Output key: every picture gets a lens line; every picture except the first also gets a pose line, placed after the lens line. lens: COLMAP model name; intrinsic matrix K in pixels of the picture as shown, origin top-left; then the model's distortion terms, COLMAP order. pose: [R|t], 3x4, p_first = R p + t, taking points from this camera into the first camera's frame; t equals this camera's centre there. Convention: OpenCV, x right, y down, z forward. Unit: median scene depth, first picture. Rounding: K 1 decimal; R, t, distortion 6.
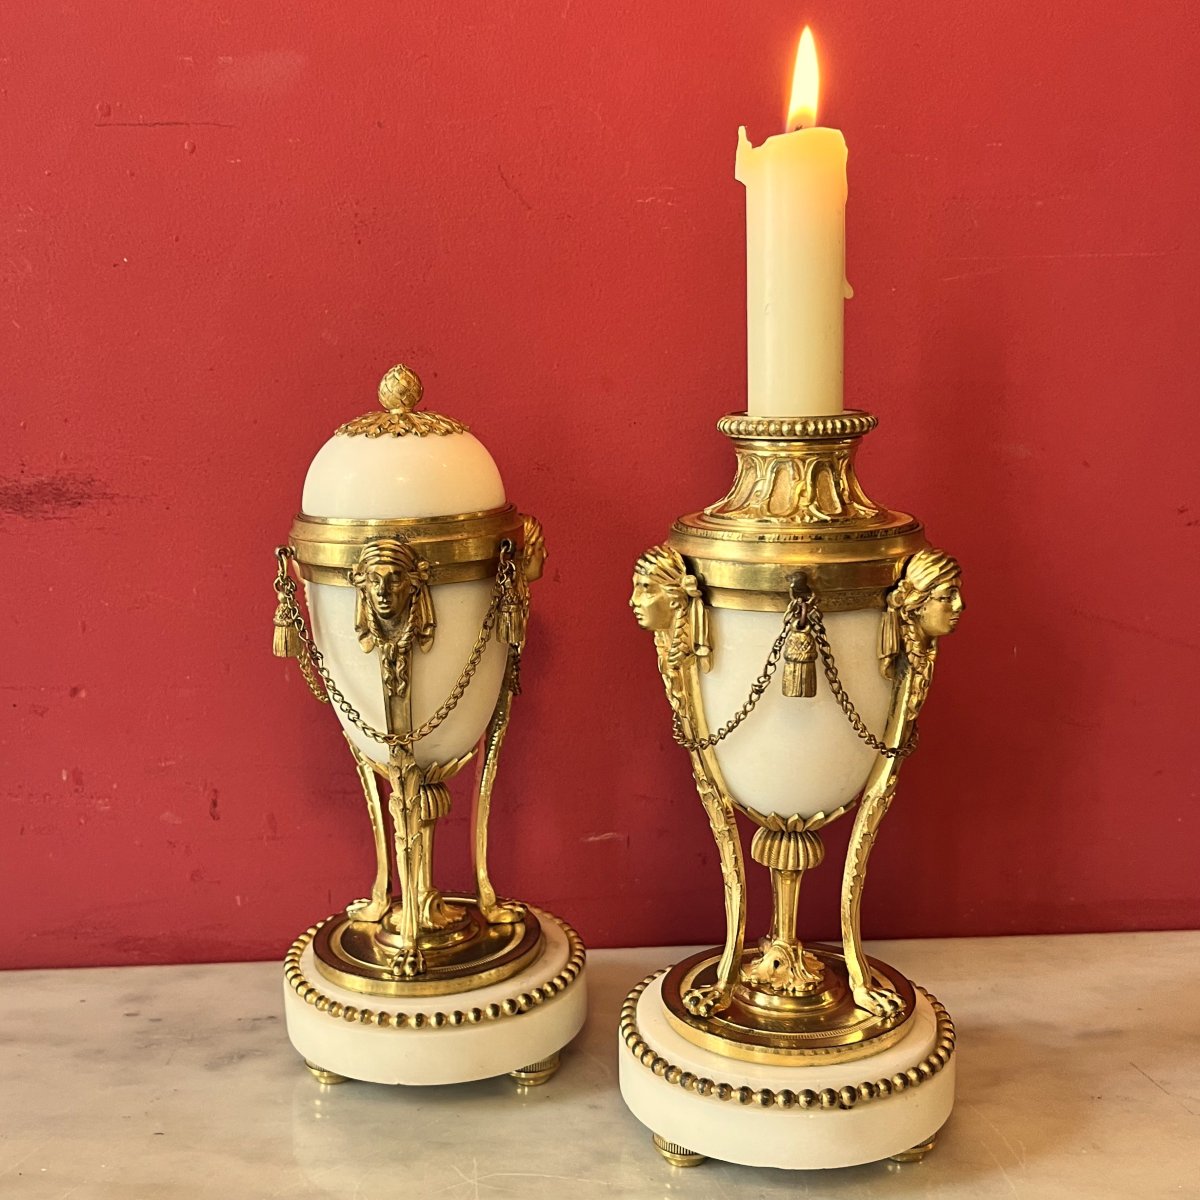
lens RADIAL K [[2149.2, 0, 600.0], [0, 2149.2, 600.0], [0, 0, 1]] dist [0.173948, -0.021627]
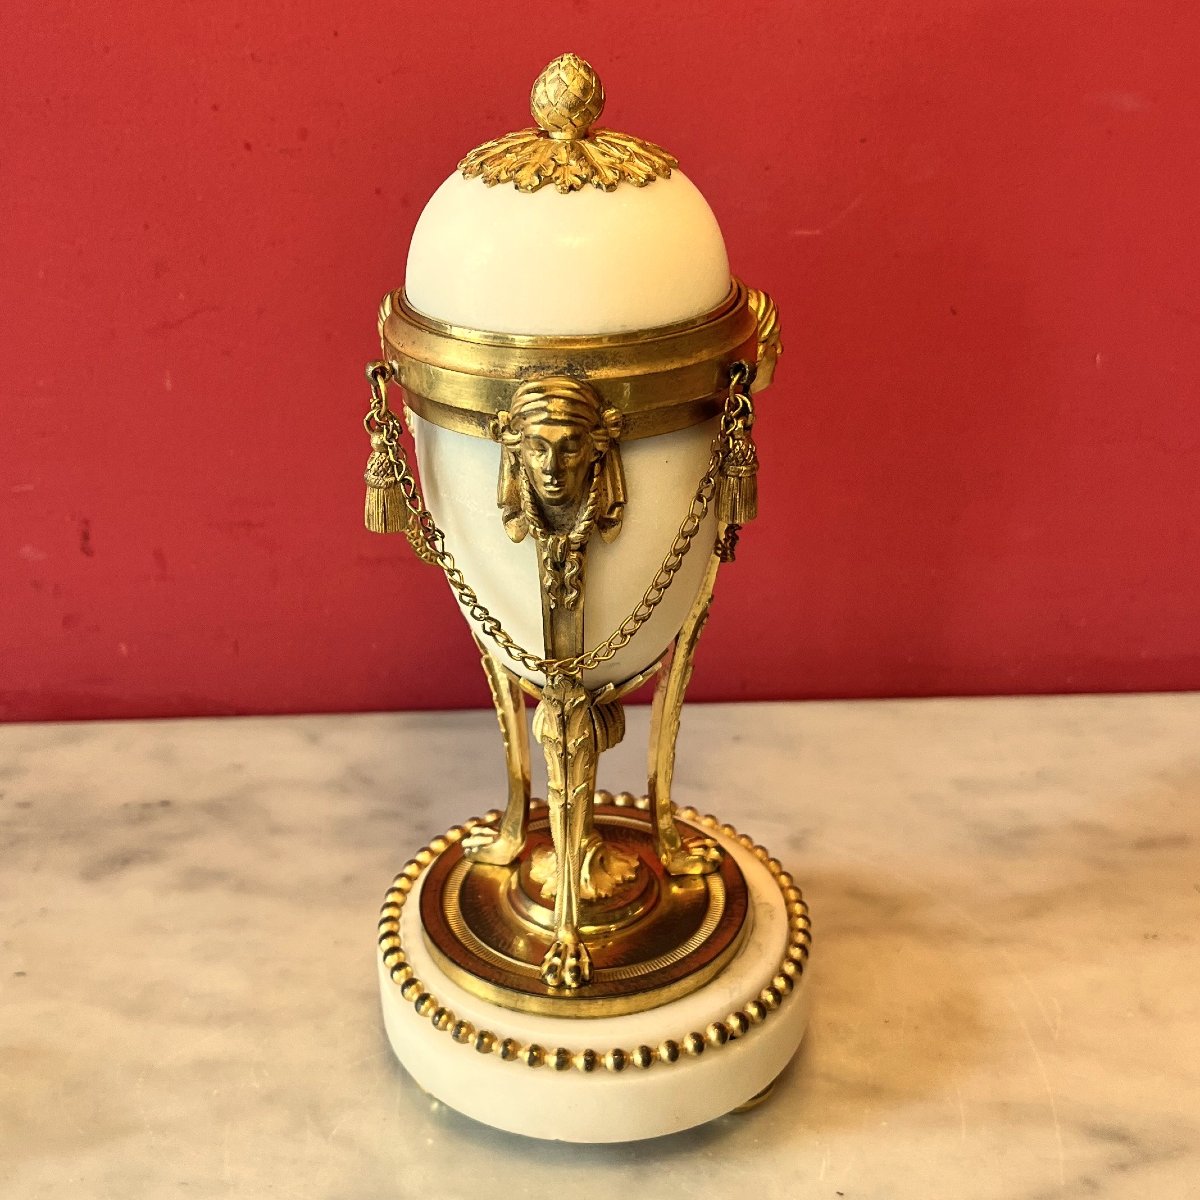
lens RADIAL K [[2149.2, 0, 600.0], [0, 2149.2, 600.0], [0, 0, 1]] dist [0.173948, -0.021627]
pose [[0.999210, 0.012506, 0.037730, -0.106320], [-0.023234, 0.953938, 0.299104, -0.147572], [-0.032252, -0.299744, 0.953474, 0.386486]]
